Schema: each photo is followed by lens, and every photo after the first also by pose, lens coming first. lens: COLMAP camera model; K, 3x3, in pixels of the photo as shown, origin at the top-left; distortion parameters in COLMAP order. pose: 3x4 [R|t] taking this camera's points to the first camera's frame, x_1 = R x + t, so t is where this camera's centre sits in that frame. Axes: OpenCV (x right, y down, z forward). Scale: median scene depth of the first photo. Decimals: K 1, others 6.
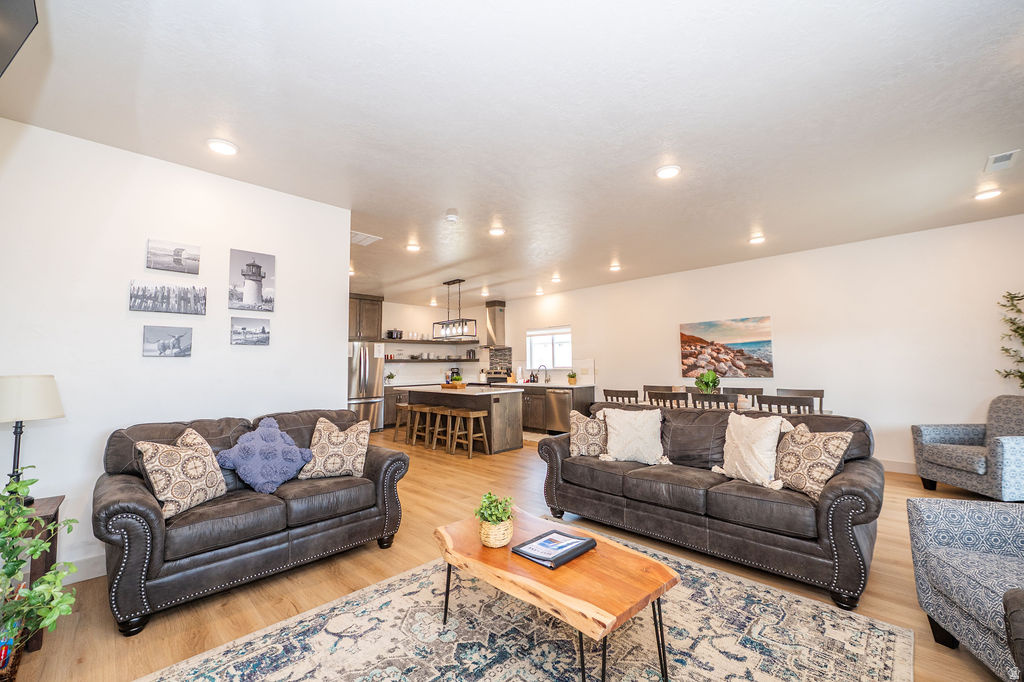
lens RADIAL K [[401.0, 0, 518.8], [0, 401.0, 339.3], [0, 0, 1]] dist [-0.010553, -0.000110]
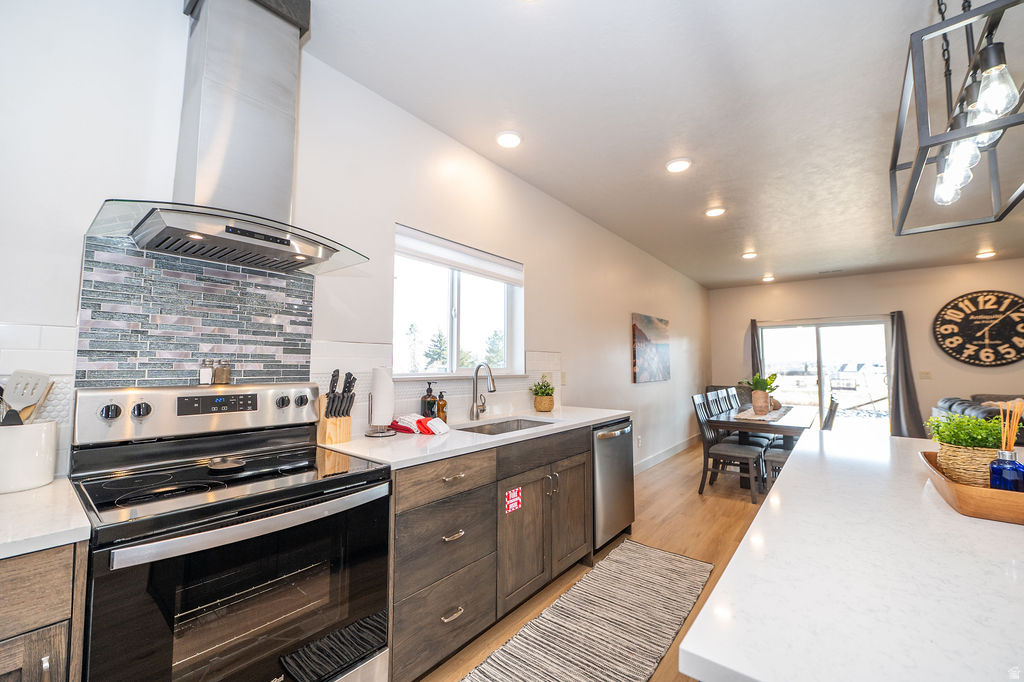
lens RADIAL K [[409.0, 0, 514.7], [0, 409.0, 338.0], [0, 0, 1]] dist [-0.008646, -0.000327]
pose [[-0.093094, 0.081323, 0.992331, -0.354579], [-0.066121, 0.993954, -0.087659, 0.097838], [-0.993459, -0.073774, -0.087154, 1.375151]]
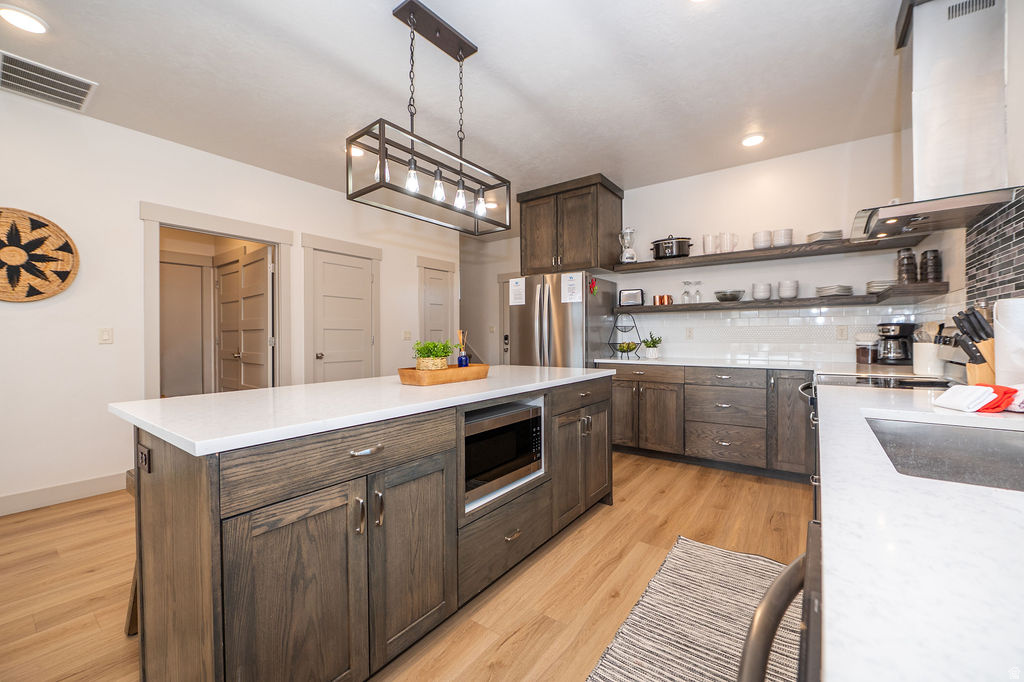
lens RADIAL K [[409.0, 0, 514.7], [0, 409.0, 338.0], [0, 0, 1]] dist [-0.008646, -0.000327]
pose [[0.133254, 0.014708, -0.990973, 0.178304], [0.067341, 0.997445, 0.023860, 0.096965], [0.988791, -0.069912, 0.131923, 1.156104]]
